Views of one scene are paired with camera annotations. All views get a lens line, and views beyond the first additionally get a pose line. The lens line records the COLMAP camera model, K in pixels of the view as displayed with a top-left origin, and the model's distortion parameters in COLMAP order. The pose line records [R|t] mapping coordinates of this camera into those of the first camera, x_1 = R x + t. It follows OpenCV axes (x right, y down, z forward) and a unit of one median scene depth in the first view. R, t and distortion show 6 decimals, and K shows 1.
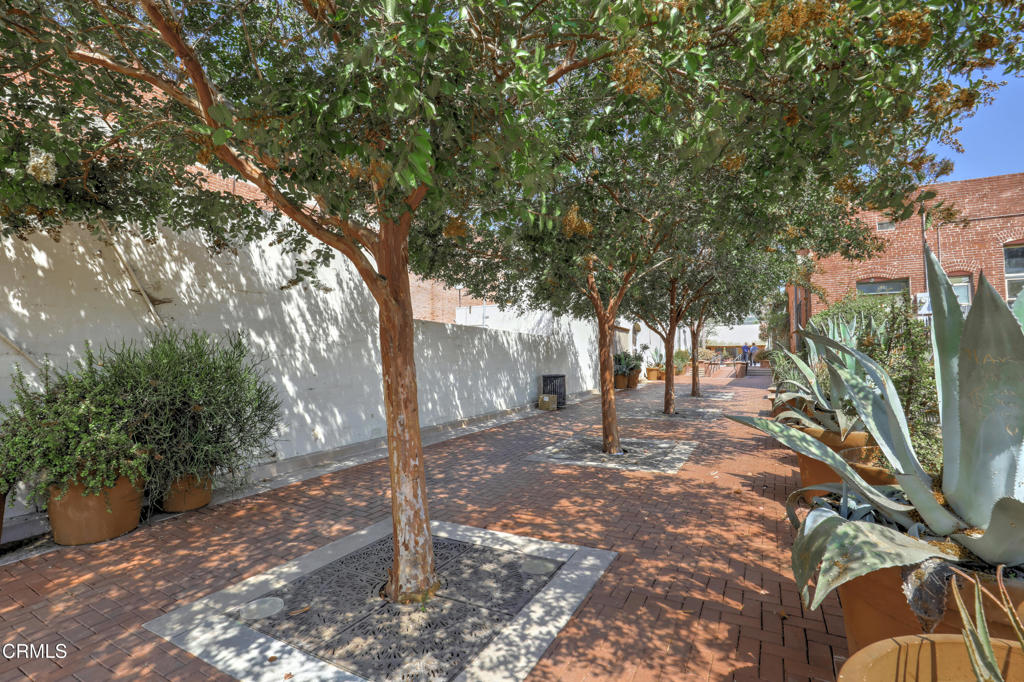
lens RADIAL K [[476.9, 0, 512.0], [0, 476.9, 341.0], [0, 0, 1]] dist [0.000457, -0.000094]
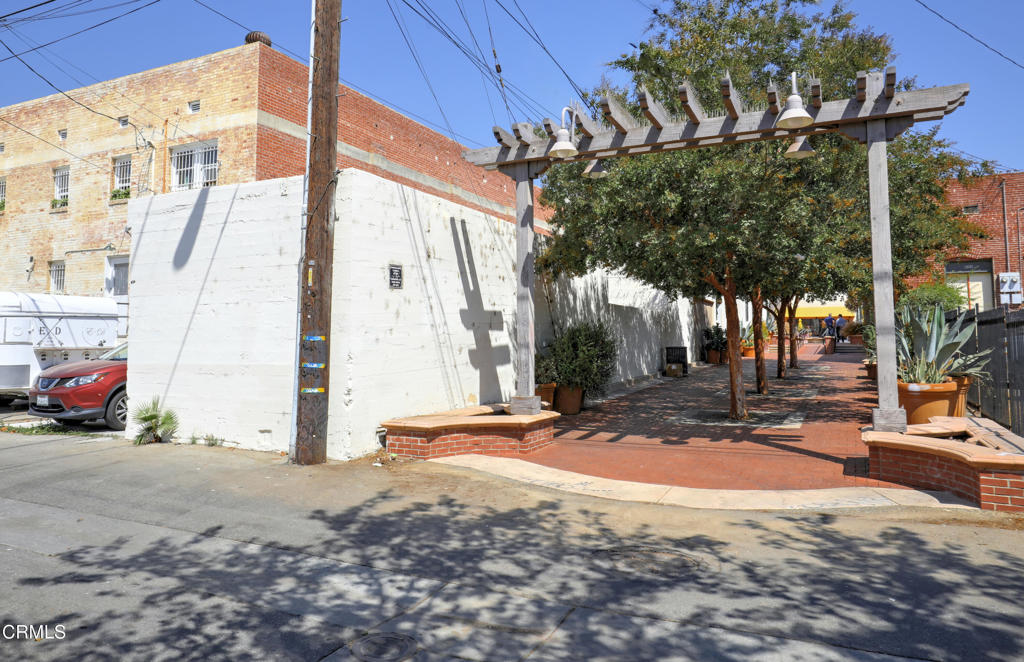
lens RADIAL K [[684.9, 0, 512.0], [0, 684.9, 331.0], [0, 0, 1]] dist [-0.000969, -0.000218]
pose [[0.999591, 0.003327, 0.028408, -0.282076], [-0.004290, 0.999416, 0.033903, -0.015615], [-0.028279, -0.034011, 0.999021, -0.494451]]
